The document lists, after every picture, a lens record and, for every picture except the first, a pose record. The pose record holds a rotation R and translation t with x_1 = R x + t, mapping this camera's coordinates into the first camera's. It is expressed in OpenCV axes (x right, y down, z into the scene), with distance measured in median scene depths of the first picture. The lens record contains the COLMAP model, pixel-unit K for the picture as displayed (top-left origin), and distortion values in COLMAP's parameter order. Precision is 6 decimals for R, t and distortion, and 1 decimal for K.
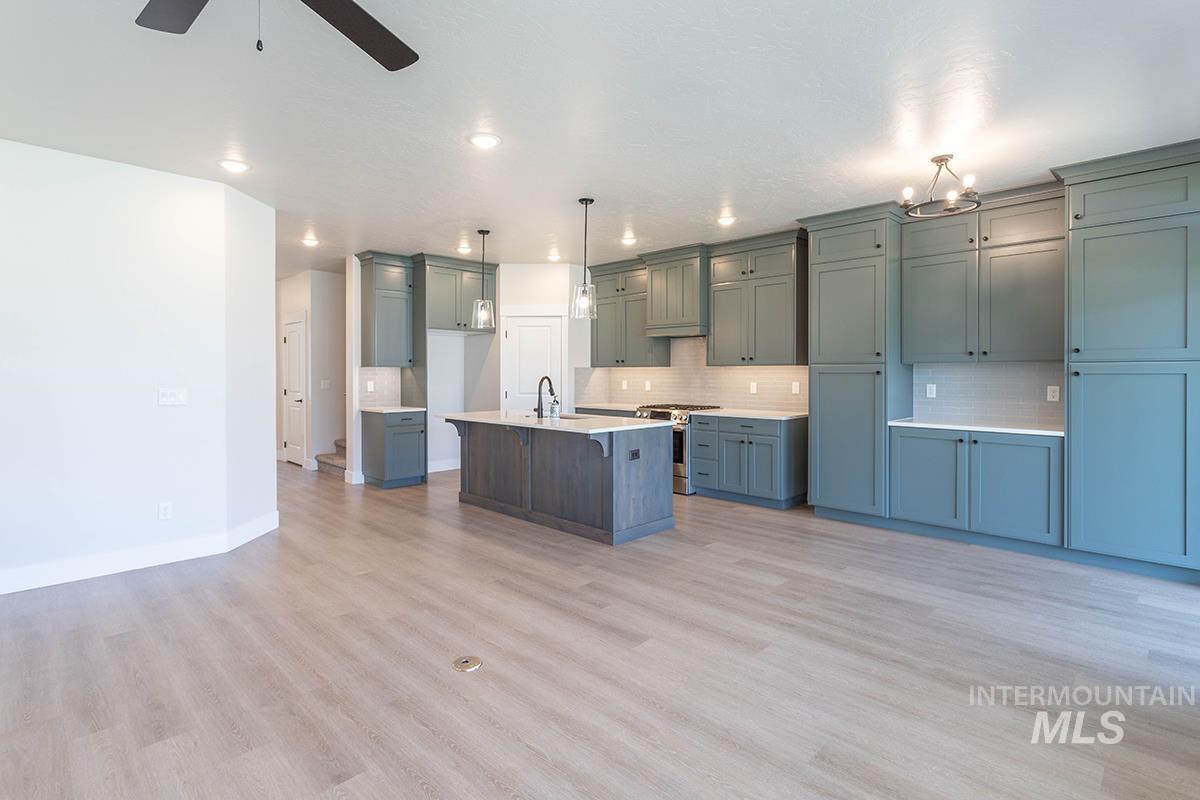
lens RADIAL K [[568.2, 0, 599.3], [0, 568.2, 394.1], [0, 0, 1]] dist [0.000080, -0.000050]
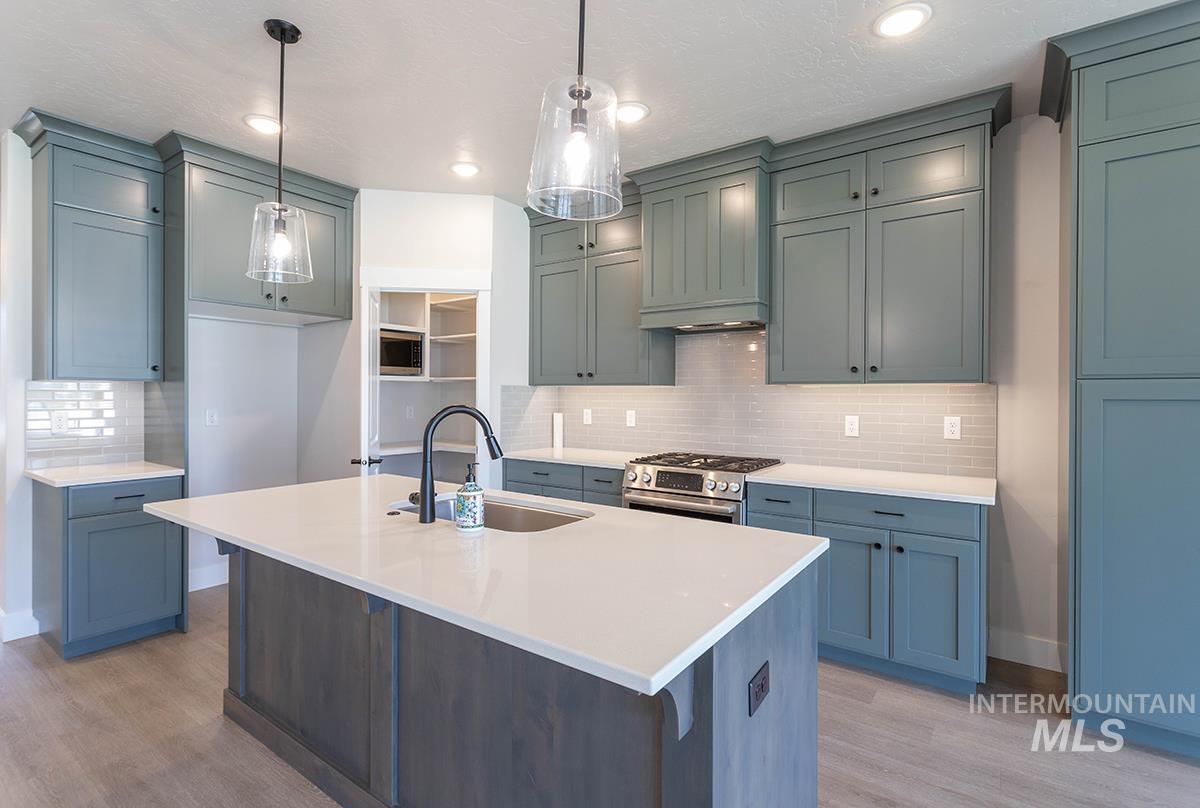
lens RADIAL K [[568.9, 0, 580.9], [0, 568.9, 398.1], [0, 0, 1]] dist [-0.000191, -0.000022]
pose [[0.990976, 0.004140, 0.133974, -0.046667], [-0.000054, 0.999535, -0.030483, -0.020750], [-0.134038, 0.030200, 0.990516, 0.518001]]
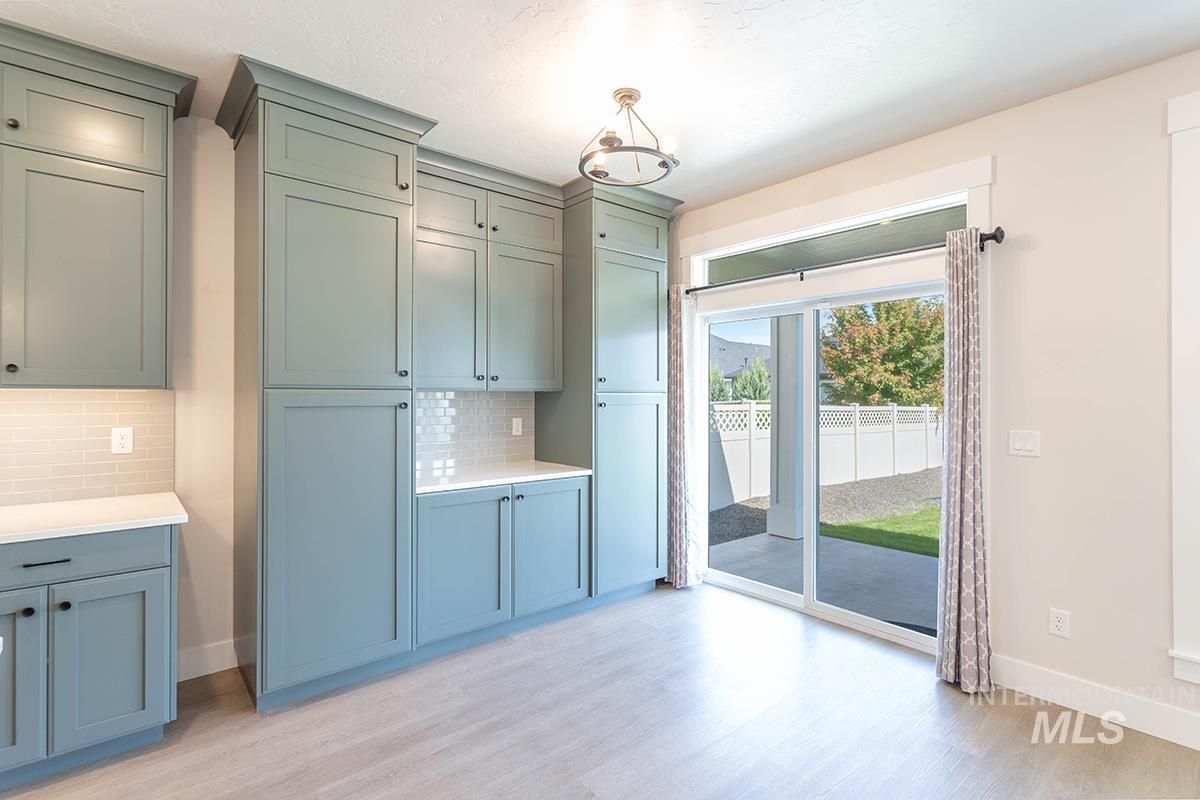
lens RADIAL K [[568.2, 0, 599.3], [0, 568.2, 394.1], [0, 0, 1]] dist [0.000080, -0.000050]
pose [[0.090142, 0.003839, 0.995922, -0.050472], [0.034017, 0.999397, -0.006931, -0.029268], [-0.995348, 0.034503, 0.089957, 0.570546]]
